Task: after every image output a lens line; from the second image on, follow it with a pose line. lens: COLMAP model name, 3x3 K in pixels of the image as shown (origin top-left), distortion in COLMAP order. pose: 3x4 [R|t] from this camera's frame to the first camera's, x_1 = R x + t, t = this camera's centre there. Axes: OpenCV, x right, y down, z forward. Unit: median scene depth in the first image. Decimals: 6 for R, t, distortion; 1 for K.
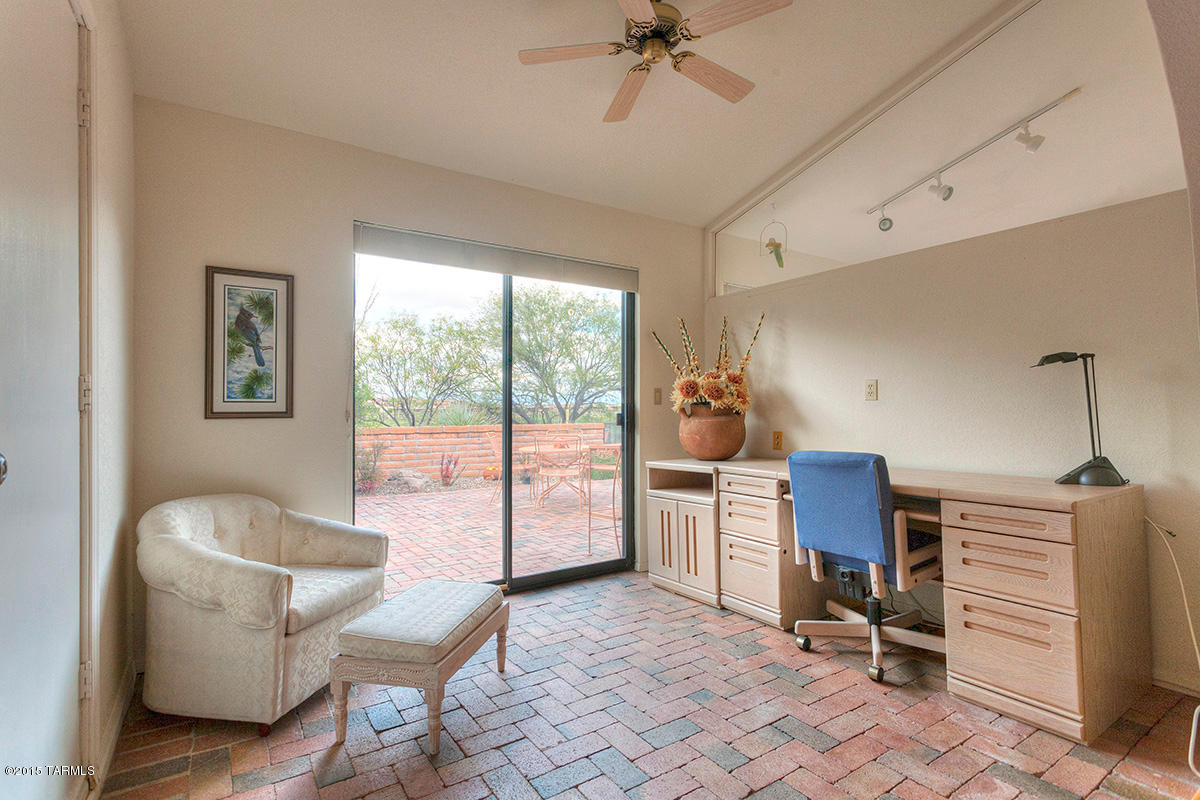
lens RADIAL K [[572.2, 0, 594.5], [0, 572.2, 399.9], [0, 0, 1]] dist [0.004314, 0.000866]
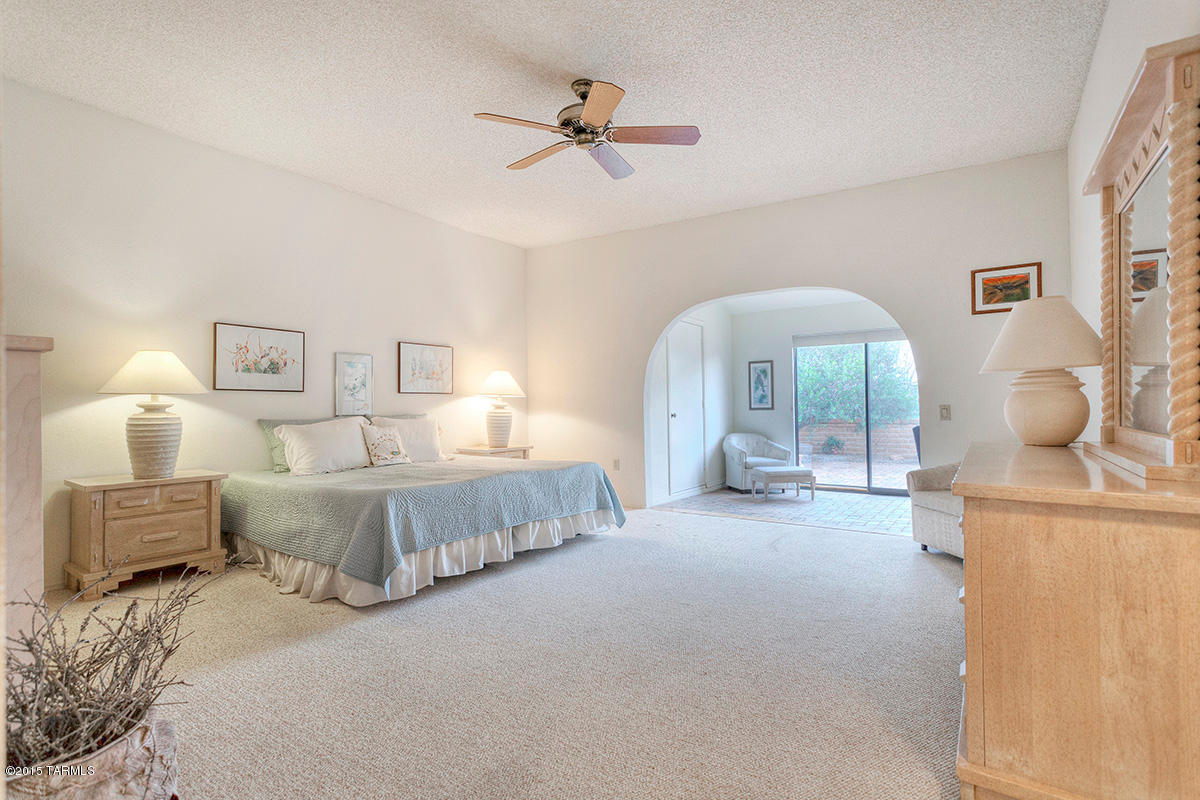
lens RADIAL K [[572.2, 0, 594.5], [0, 572.2, 399.9], [0, 0, 1]] dist [0.004314, 0.000866]
pose [[0.381061, -0.014395, -0.924438, 1.464110], [0.020047, 0.999772, -0.007304, -0.012529], [0.924333, -0.015749, 0.381263, -0.758985]]
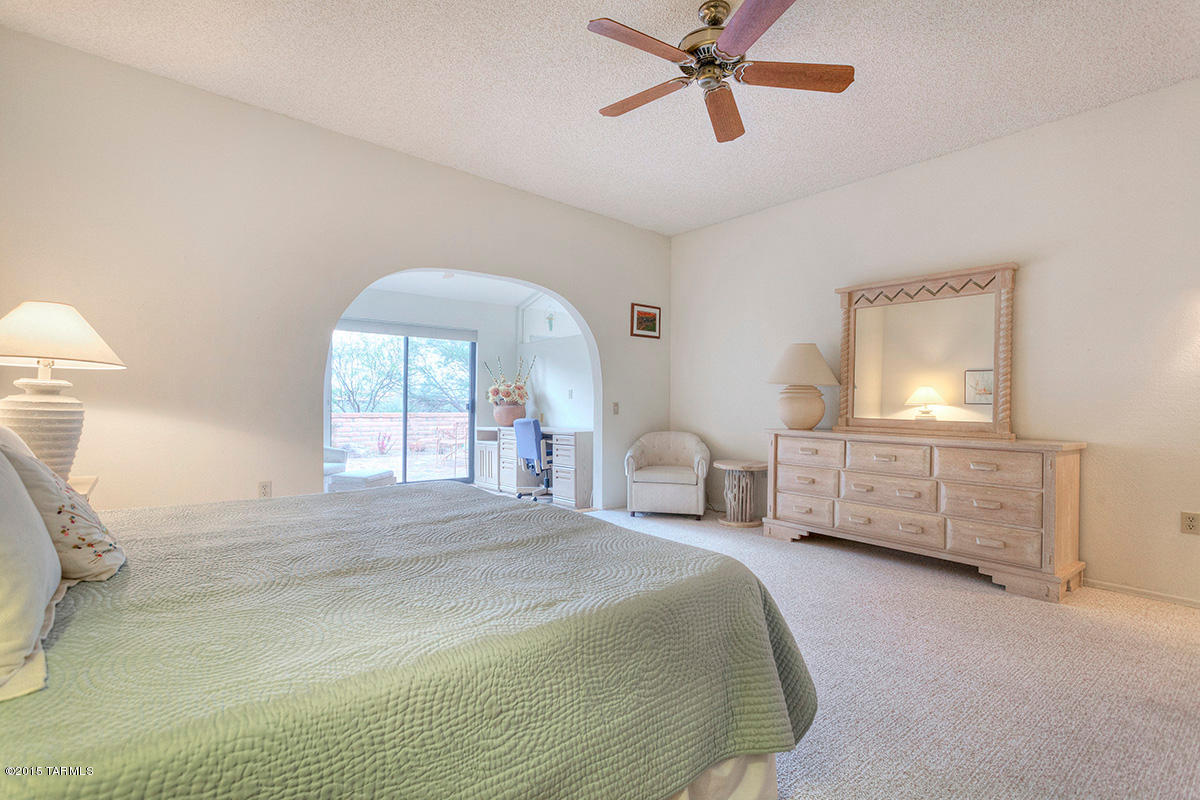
lens RADIAL K [[572.2, 0, 594.5], [0, 572.2, 399.9], [0, 0, 1]] dist [0.004314, 0.000866]
pose [[0.996394, 0.015722, 0.083380, 0.379079], [-0.016534, 0.999822, 0.009054, -0.016121], [-0.083223, -0.010400, 0.996477, -1.185733]]
